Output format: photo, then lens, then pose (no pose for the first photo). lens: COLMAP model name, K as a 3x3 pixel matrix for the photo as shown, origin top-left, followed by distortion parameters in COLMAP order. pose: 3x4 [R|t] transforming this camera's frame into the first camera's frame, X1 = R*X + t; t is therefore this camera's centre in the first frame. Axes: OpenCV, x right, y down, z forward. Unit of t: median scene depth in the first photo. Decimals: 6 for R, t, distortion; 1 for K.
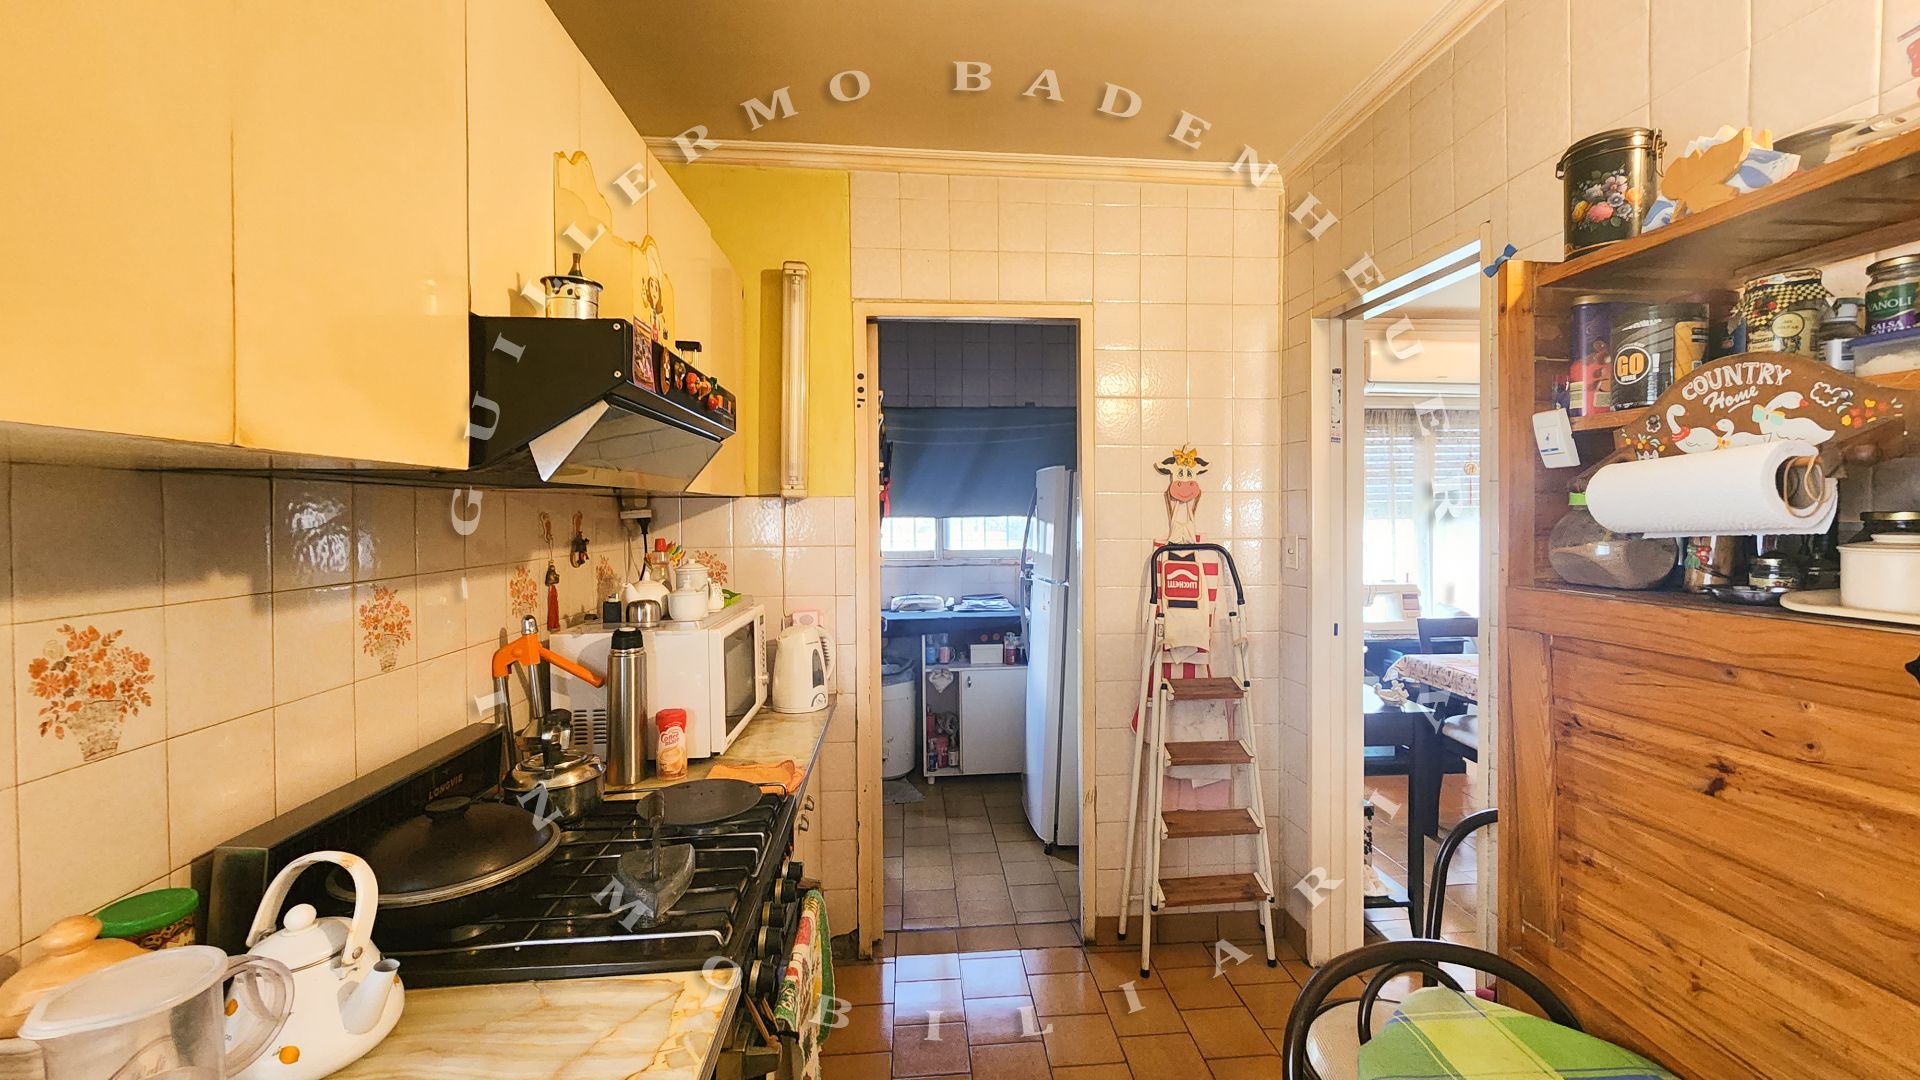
lens RADIAL K [[782.8, 0, 983.0], [0, 782.8, 525.5], [0, 0, 1]] dist [-0.000700, -0.000670]
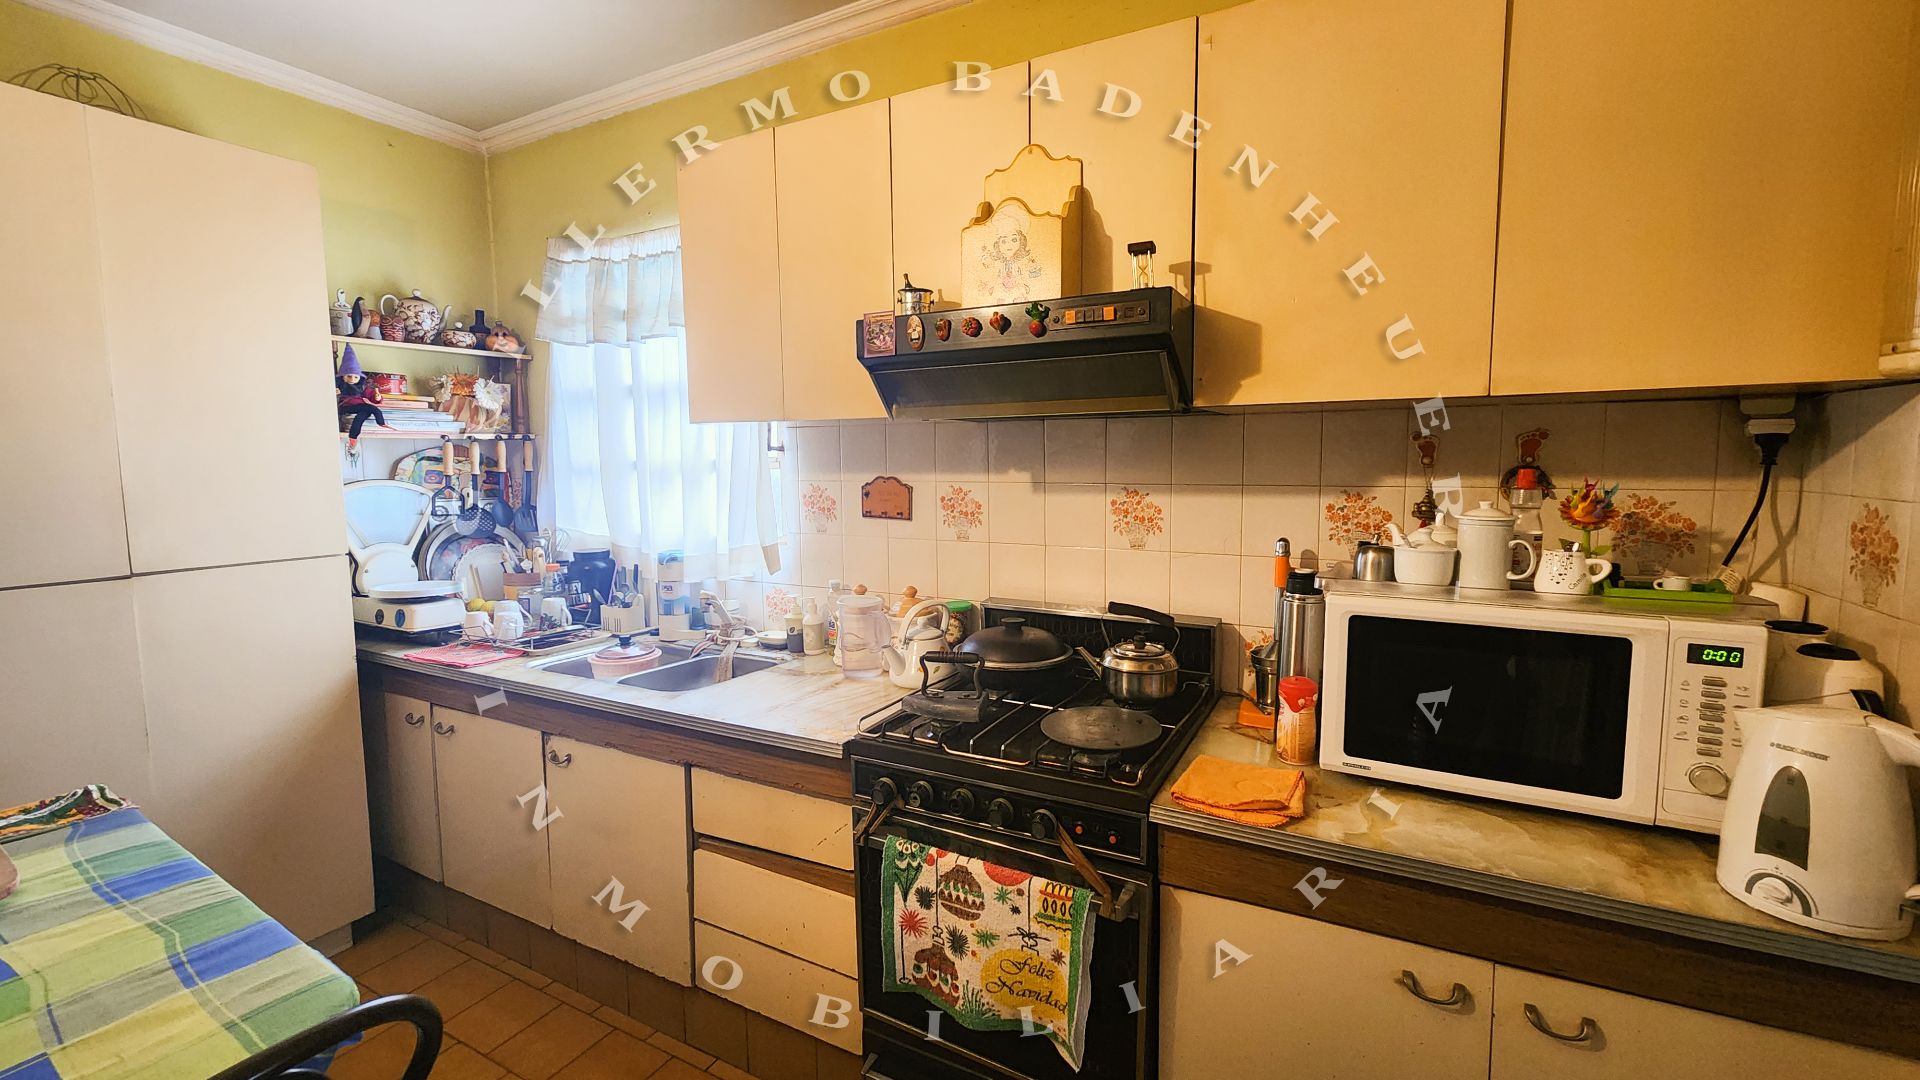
lens RADIAL K [[773.1, 0, 981.3], [0, 773.1, 530.3], [0, 0, 1]] dist [-0.000387, 0.000001]
pose [[-0.544327, 0.091317, -0.833888, 0.294556], [-0.002564, 0.993872, 0.110510, -0.001480], [0.838869, 0.062292, -0.540757, 0.797816]]
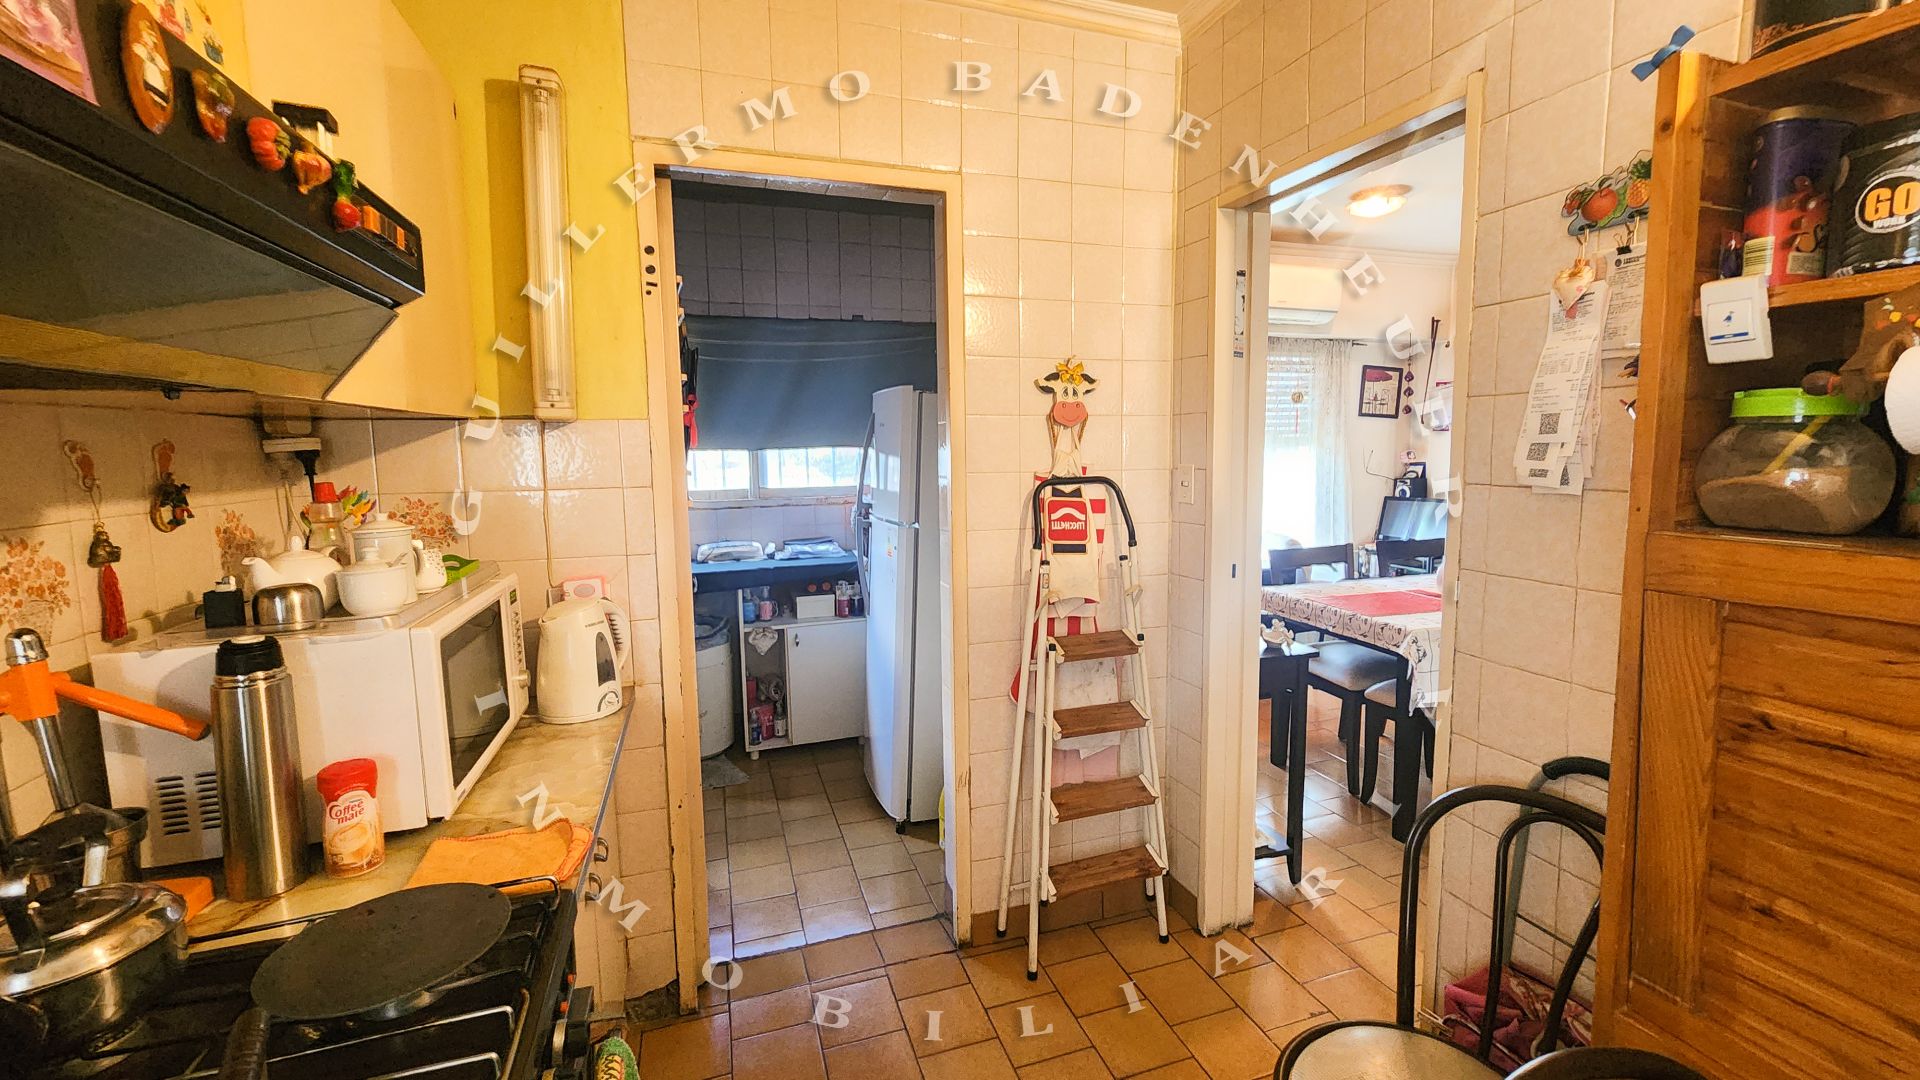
lens RADIAL K [[782.2, 0, 975.5], [0, 782.2, 524.0], [0, 0, 1]] dist [-0.000156, -0.000271]
pose [[0.971751, -0.029568, 0.234147, -0.041393], [0.010056, 0.996407, 0.084091, 0.002078], [-0.235792, -0.079361, 0.968558, 0.215992]]
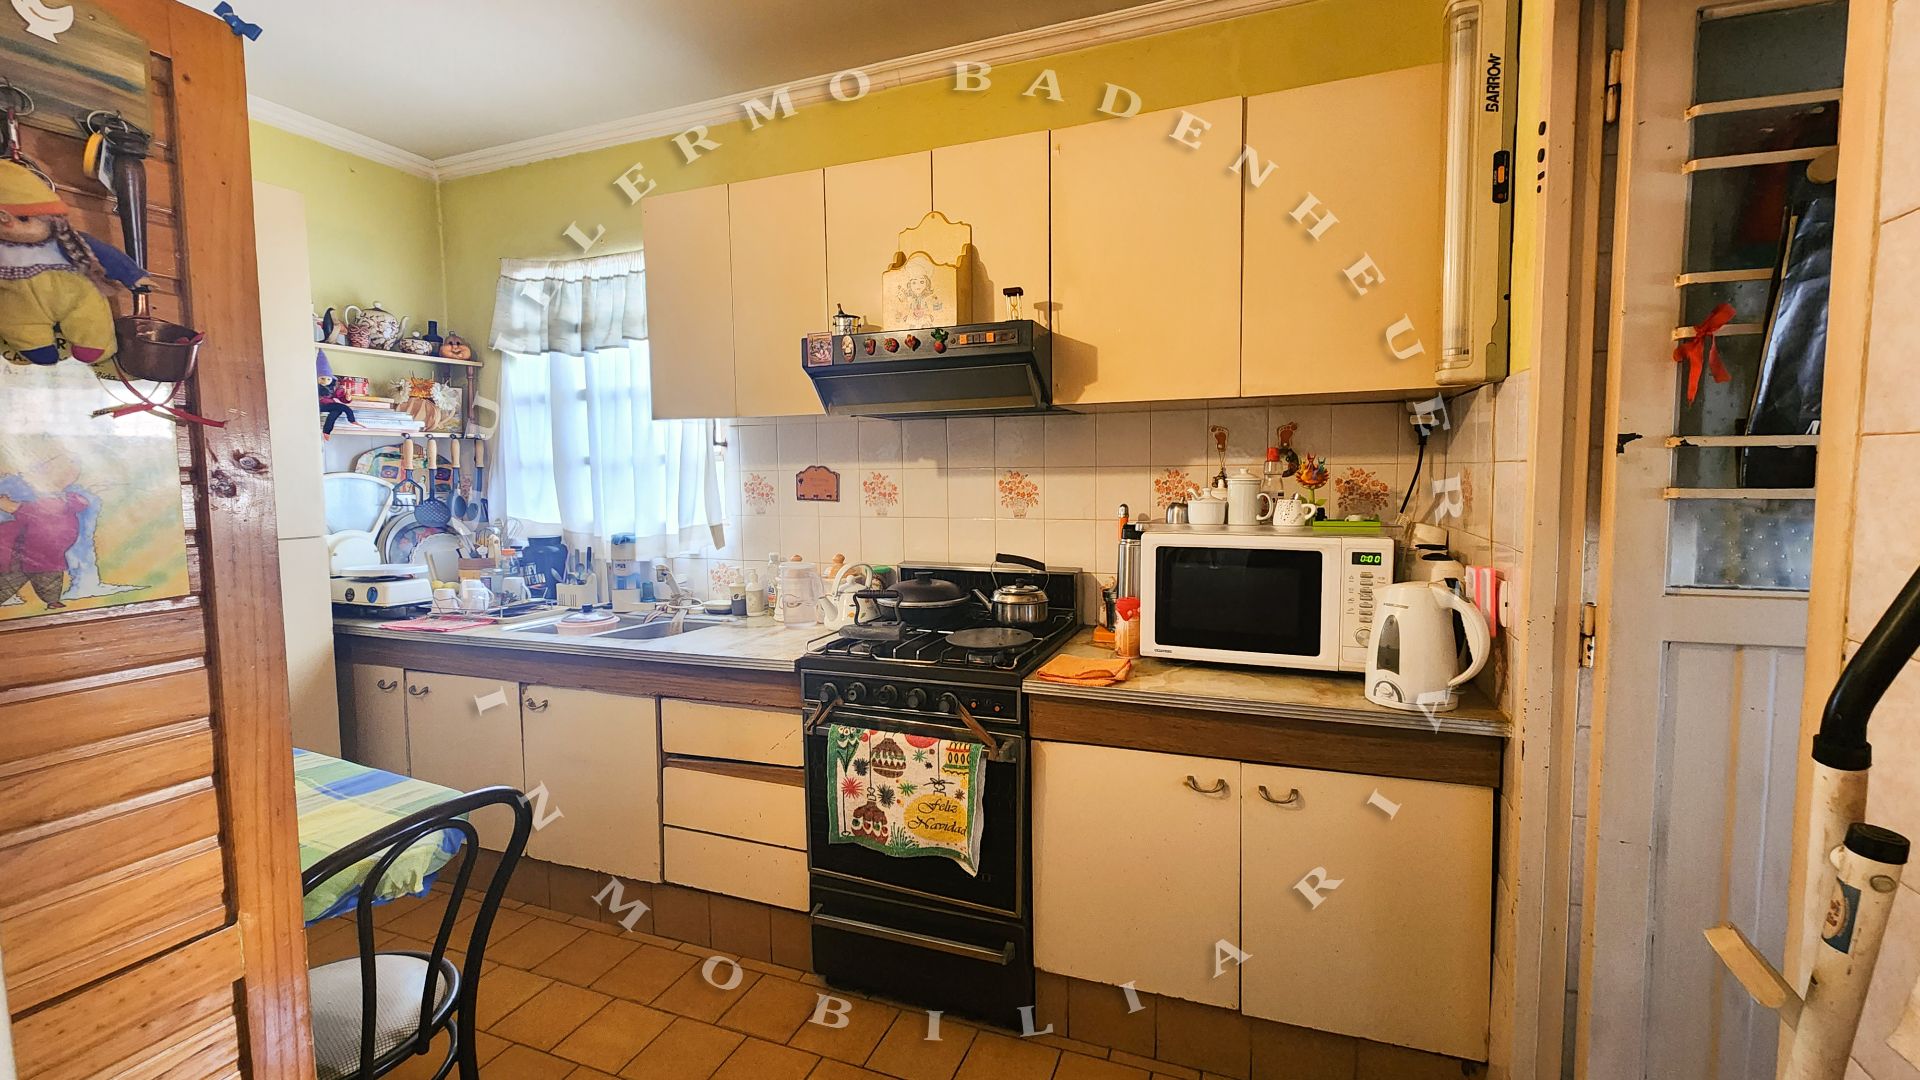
lens RADIAL K [[782.8, 0, 983.0], [0, 782.8, 525.5], [0, 0, 1]] dist [-0.000700, -0.000670]
pose [[-0.438070, 0.072033, -0.896050, 0.482487], [-0.002266, 0.996693, 0.081231, 0.028325], [0.898938, 0.037615, -0.436458, 0.904591]]
